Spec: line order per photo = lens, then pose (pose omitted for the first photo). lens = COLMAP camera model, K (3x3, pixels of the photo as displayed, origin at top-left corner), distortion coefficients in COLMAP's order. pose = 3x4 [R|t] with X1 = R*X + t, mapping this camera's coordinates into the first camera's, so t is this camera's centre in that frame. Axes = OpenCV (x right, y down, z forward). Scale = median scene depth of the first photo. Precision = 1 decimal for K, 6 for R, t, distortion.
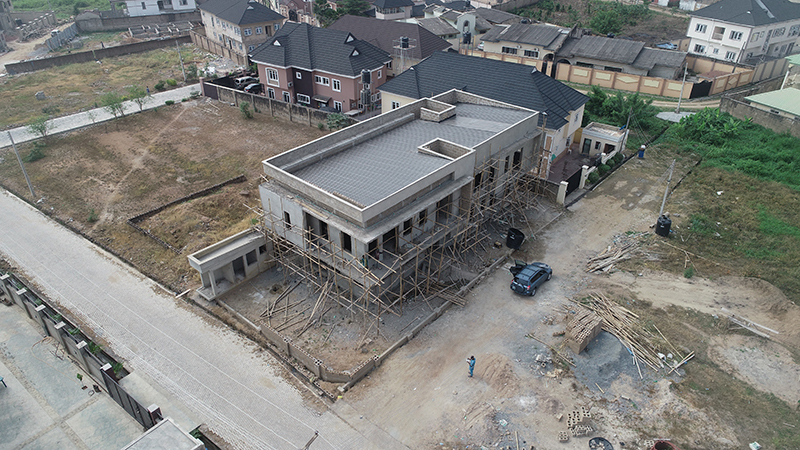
lens RADIAL K [[539.0, 0, 400.0], [0, 539.0, 225.0], [0, 0, 1]] dist [0.004065, -0.001258]
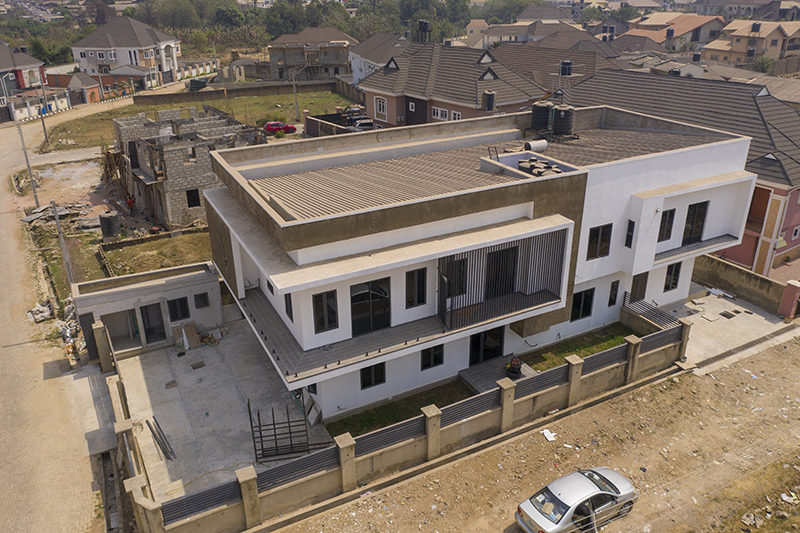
lens RADIAL K [[629.1, 0, 402.0], [0, 629.1, 263.6], [0, 0, 1]] dist [-0.020082, 0.002479]
pose [[0.937747, 0.132517, -0.321046, 0.101651], [-0.175607, 0.978399, -0.109081, 0.025276], [0.299656, 0.158668, 0.940761, 0.233925]]
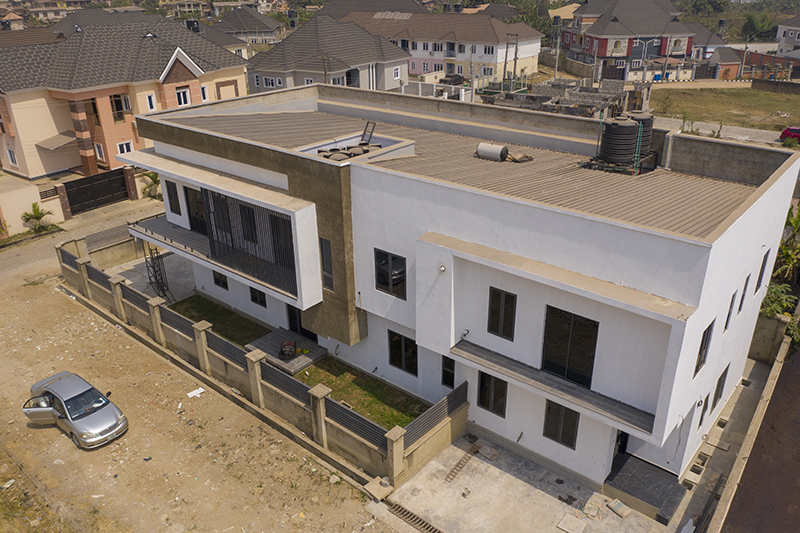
lens RADIAL K [[629.1, 0, 402.0], [0, 629.1, 263.6], [0, 0, 1]] dist [-0.020082, 0.002479]
pose [[0.024152, 0.416653, -0.908745, 0.347422], [-0.518392, 0.782470, 0.344979, -0.154344], [0.854802, 0.462754, 0.234887, 0.558621]]
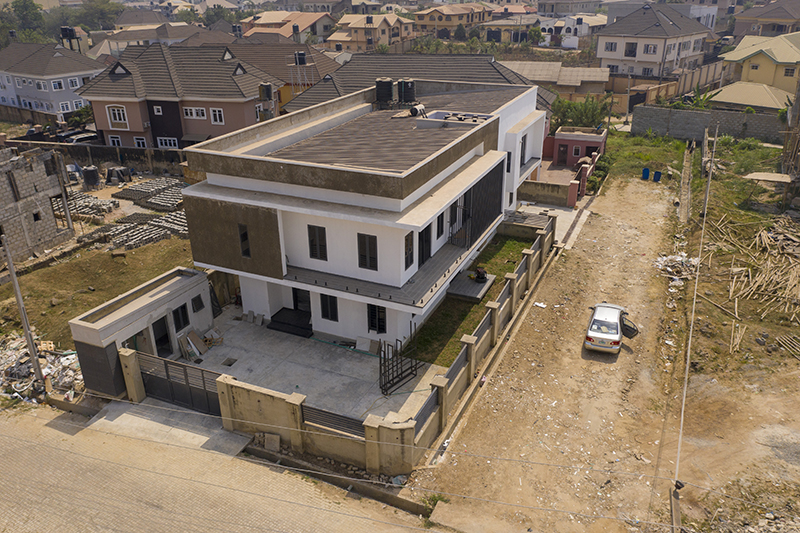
lens RADIAL K [[629.1, 0, 402.0], [0, 629.1, 263.6], [0, 0, 1]] dist [-0.020082, 0.002479]
pose [[0.955987, -0.130668, 0.262705, -0.125667], [0.166058, 0.979117, -0.117278, 0.070455], [-0.241894, 0.155741, 0.957722, 0.167689]]
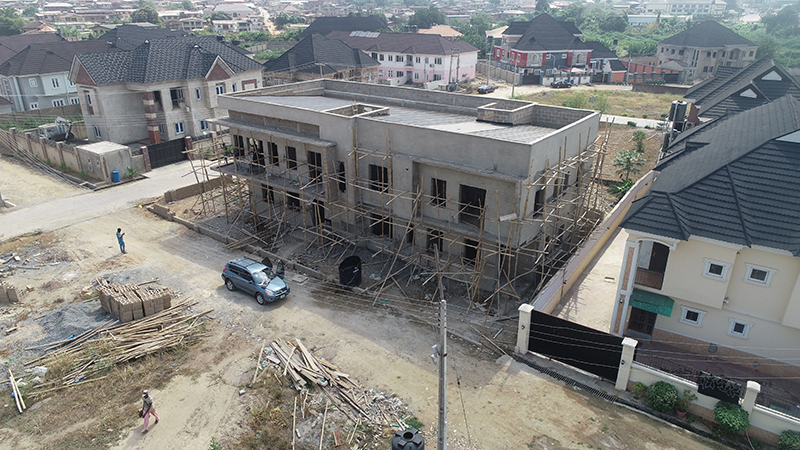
lens RADIAL K [[539.0, 0, 400.0], [0, 539.0, 225.0], [0, 0, 1]] dist [0.004065, -0.001258]
pose [[0.080073, 0.383509, -0.920059, 0.513154], [-0.528699, 0.798830, 0.286964, -0.155319], [0.845024, 0.463457, 0.266726, 0.537985]]
